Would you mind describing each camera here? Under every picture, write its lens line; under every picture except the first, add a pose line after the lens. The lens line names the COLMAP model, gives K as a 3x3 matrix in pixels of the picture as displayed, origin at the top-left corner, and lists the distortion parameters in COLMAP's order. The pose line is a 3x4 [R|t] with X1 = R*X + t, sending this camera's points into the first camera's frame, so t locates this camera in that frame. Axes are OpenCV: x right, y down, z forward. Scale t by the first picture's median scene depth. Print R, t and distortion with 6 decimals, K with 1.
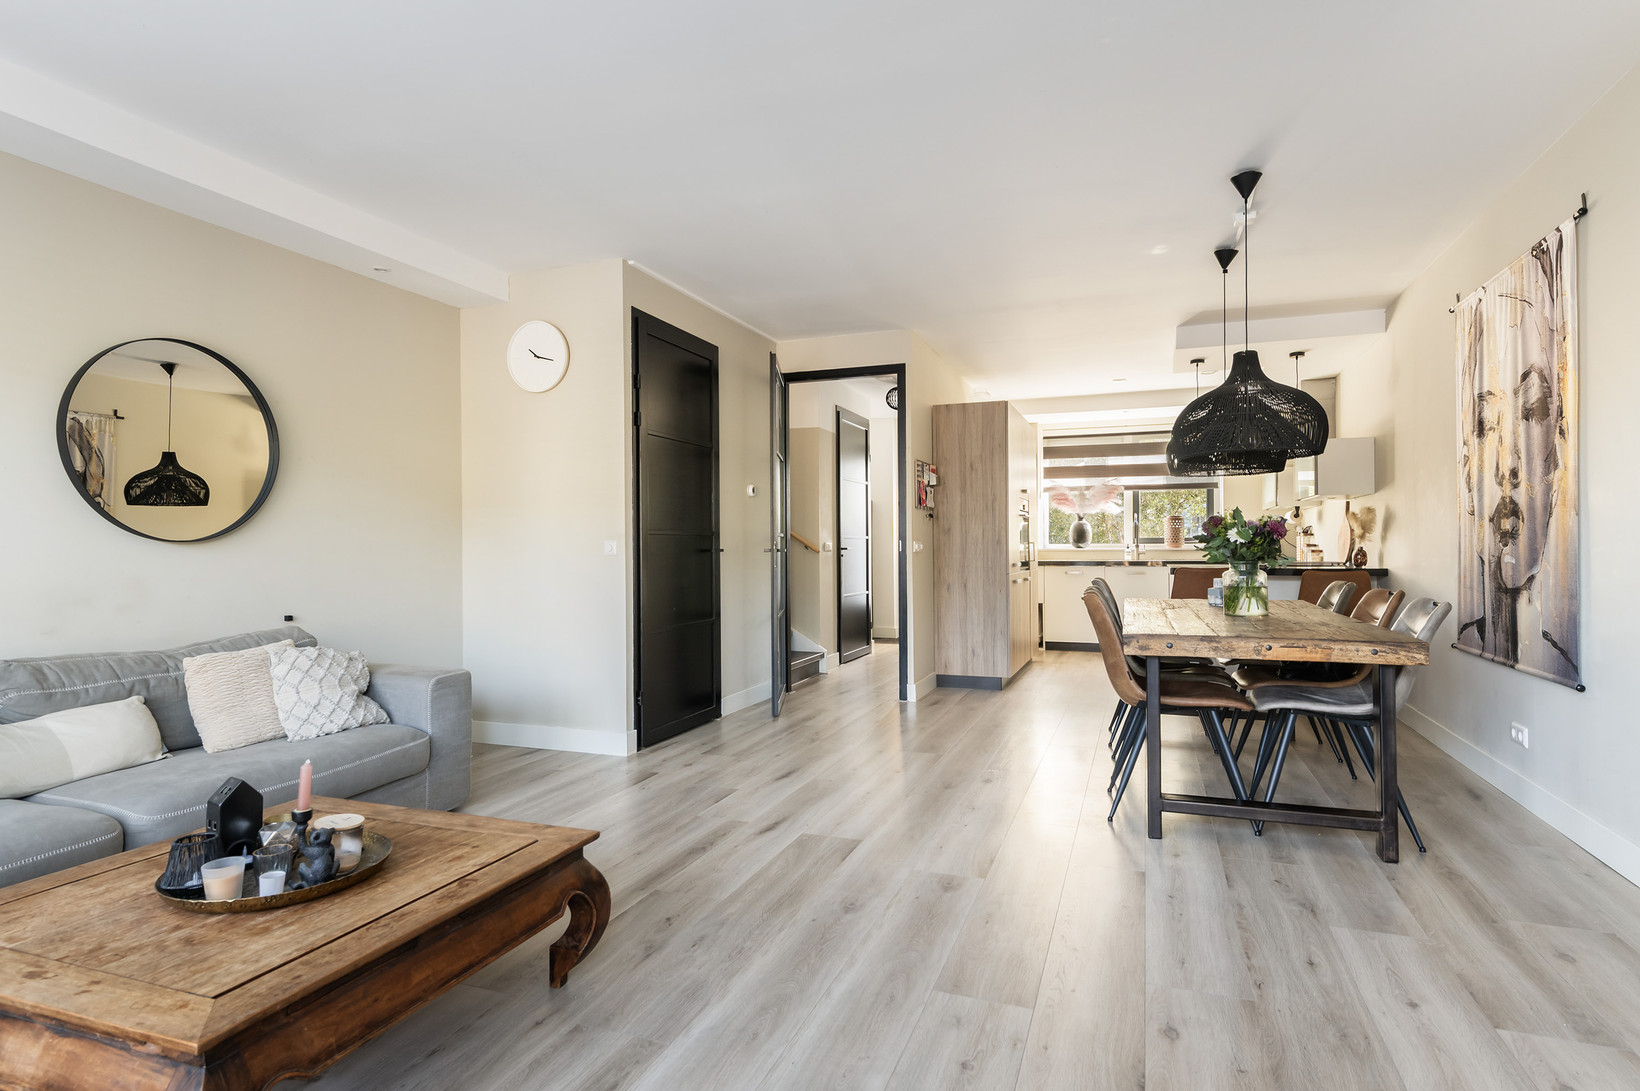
lens RADIAL K [[855.2, 0, 816.3], [0, 855.2, 543.6], [0, 0, 1]] dist [0.013670, -0.005936]
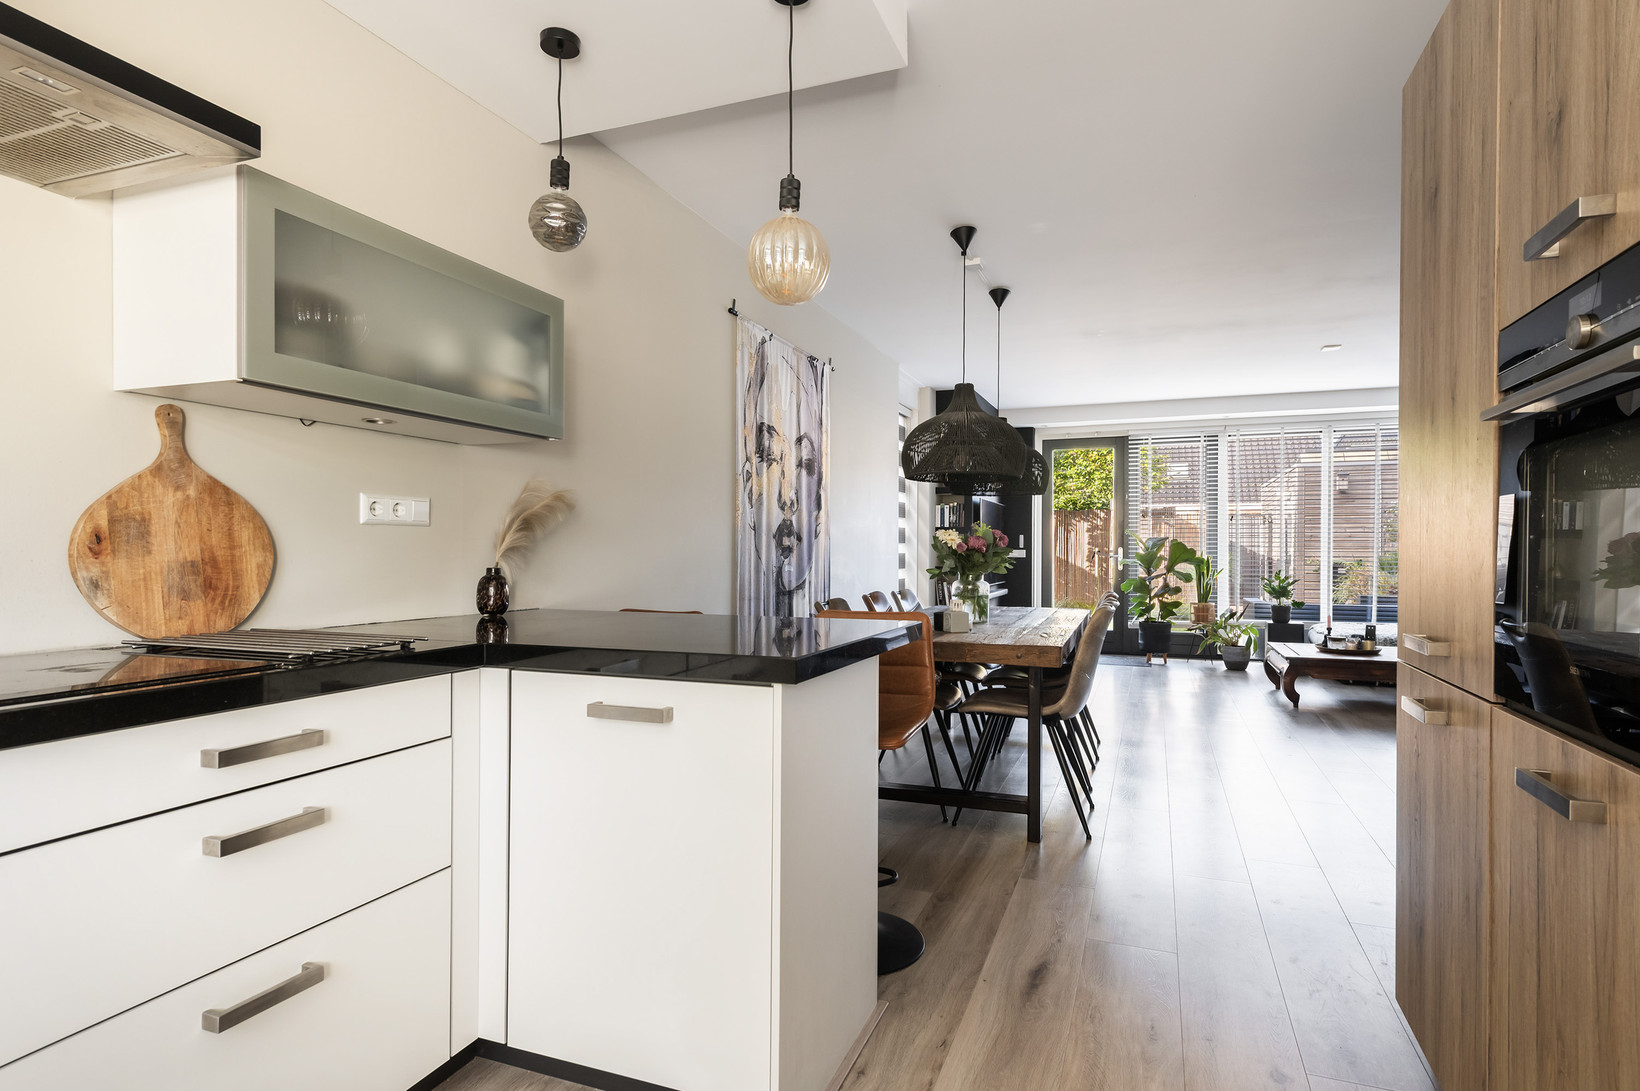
lens RADIAL K [[855.2, 0, 828.1], [0, 855.2, 551.2], [0, 0, 1]] dist [0.013670, -0.005936]
pose [[-0.999984, 0.003208, -0.004602, 0.424757], [0.003212, 0.999994, -0.000883, -0.003743], [0.004599, -0.000897, -0.999989, 1.291516]]
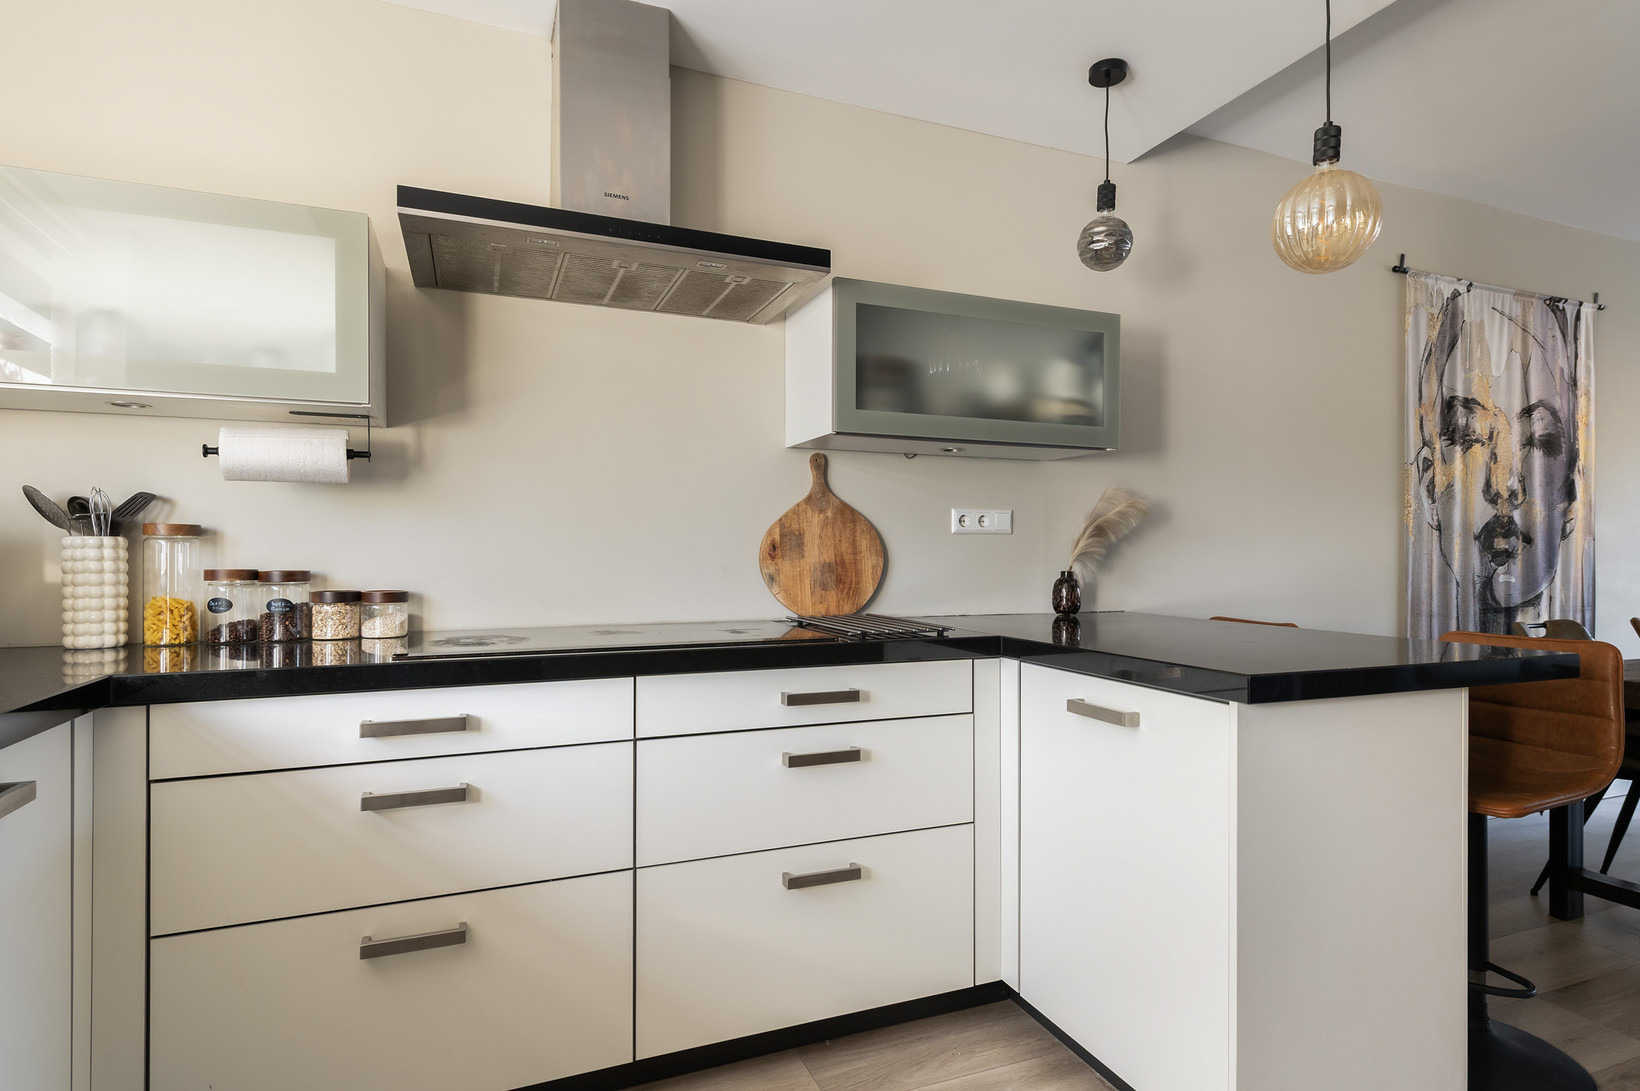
lens RADIAL K [[855.2, 0, 827.1], [0, 855.2, 549.2], [0, 0, 1]] dist [0.013670, -0.005936]
pose [[-0.685345, 0.007699, 0.728178, 0.348596], [0.000740, 0.999951, -0.009876, -0.003915], [-0.728219, -0.006230, -0.685317, 1.279481]]
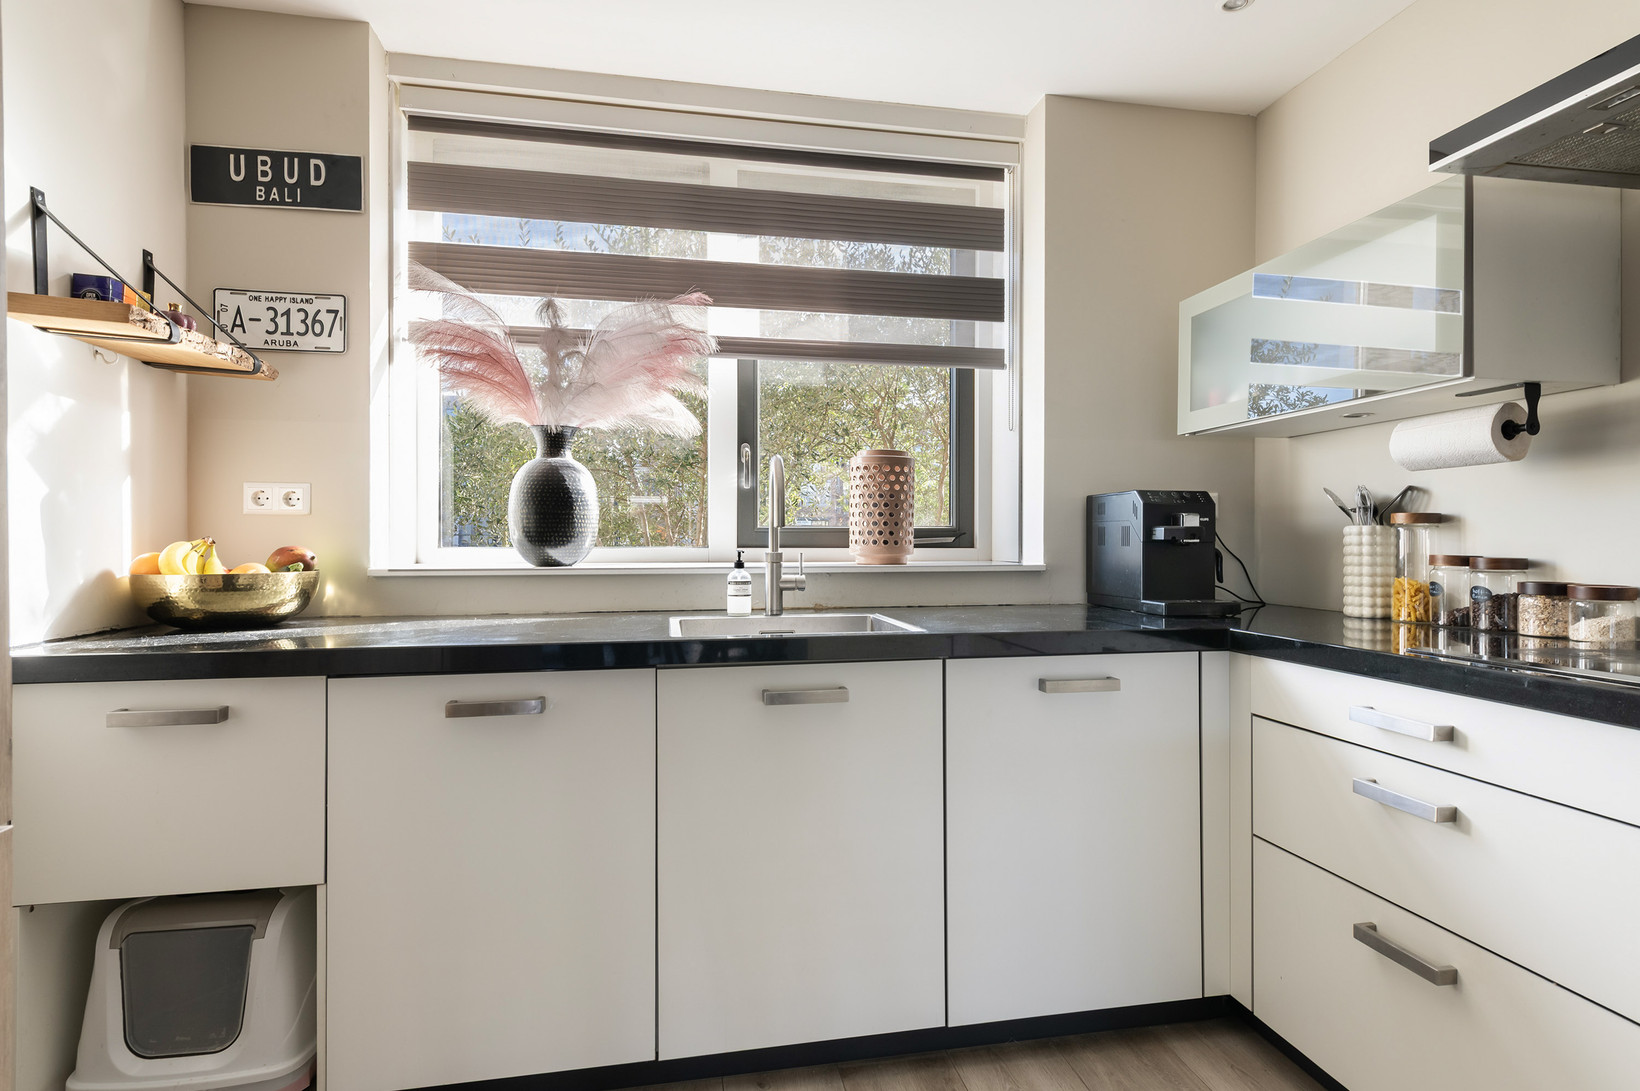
lens RADIAL K [[855.2, 0, 817.8], [0, 855.2, 544.5], [0, 0, 1]] dist [0.013670, -0.005936]
pose [[0.851770, 0.003188, 0.523906, 0.354569], [-0.007731, 0.999949, 0.006484, -0.003986], [-0.523859, -0.009574, 0.851751, 1.086143]]
